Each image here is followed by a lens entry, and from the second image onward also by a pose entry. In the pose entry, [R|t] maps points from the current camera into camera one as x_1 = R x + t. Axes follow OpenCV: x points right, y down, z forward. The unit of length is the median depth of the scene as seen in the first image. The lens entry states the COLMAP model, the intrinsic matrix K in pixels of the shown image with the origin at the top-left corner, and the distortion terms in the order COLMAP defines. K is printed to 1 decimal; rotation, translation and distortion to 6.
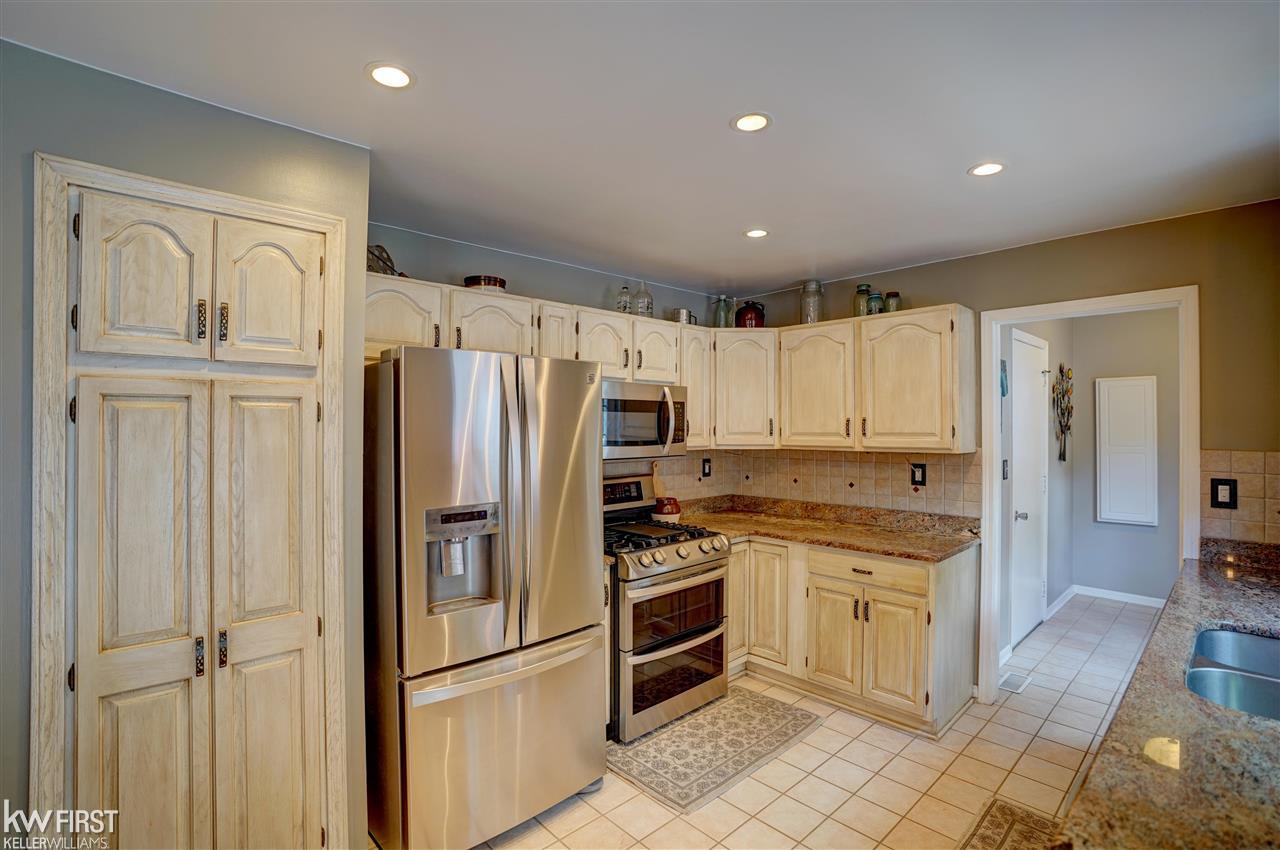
lens RADIAL K [[593.4, 0, 658.9], [0, 593.4, 416.1], [0, 0, 1]] dist [-0.074043, 0.035987]
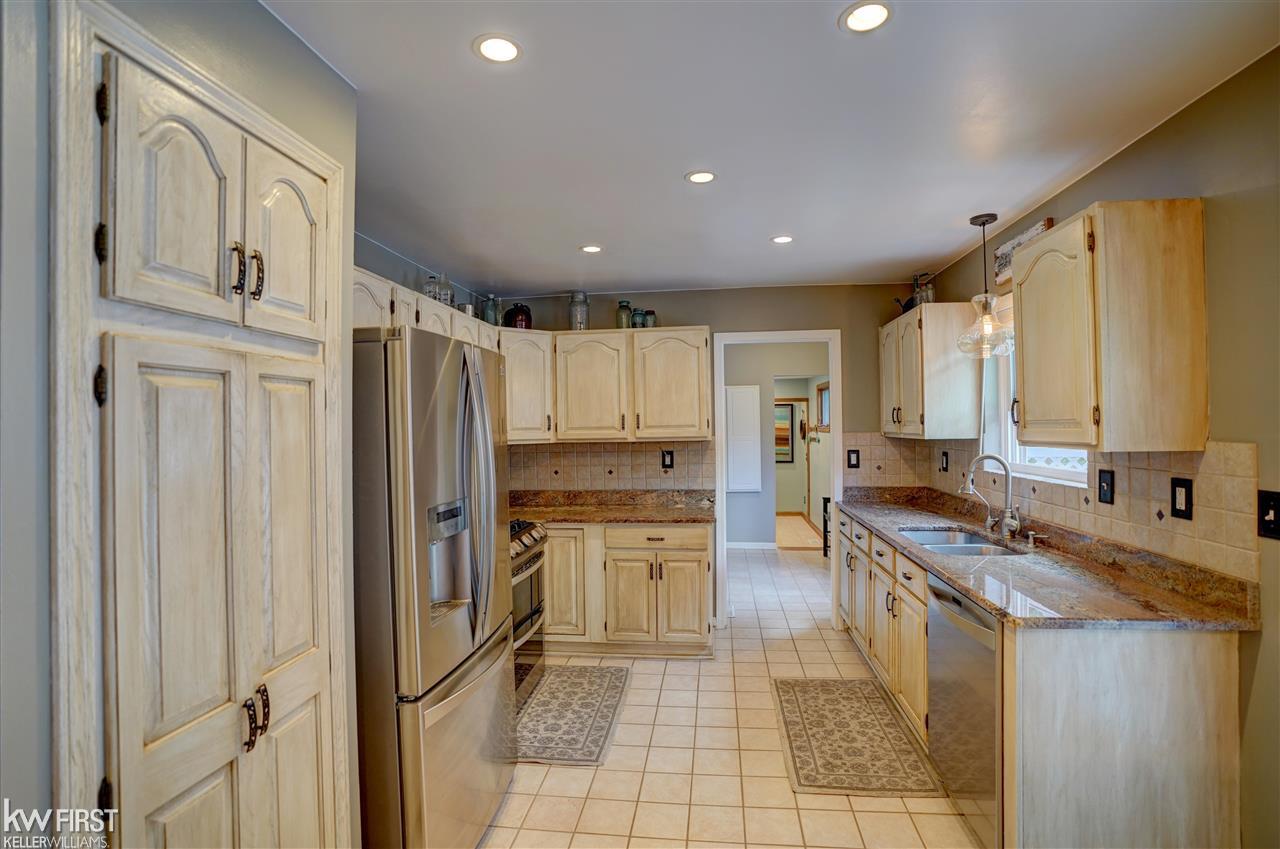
lens RADIAL K [[593.4, 0, 658.9], [0, 593.4, 415.6], [0, 0, 1]] dist [-0.074043, 0.035987]
pose [[0.771637, -0.001196, 0.636062, -0.444757], [0.004248, 0.999986, -0.003274, 0.012859], [-0.636049, 0.005229, 0.771631, 0.046382]]
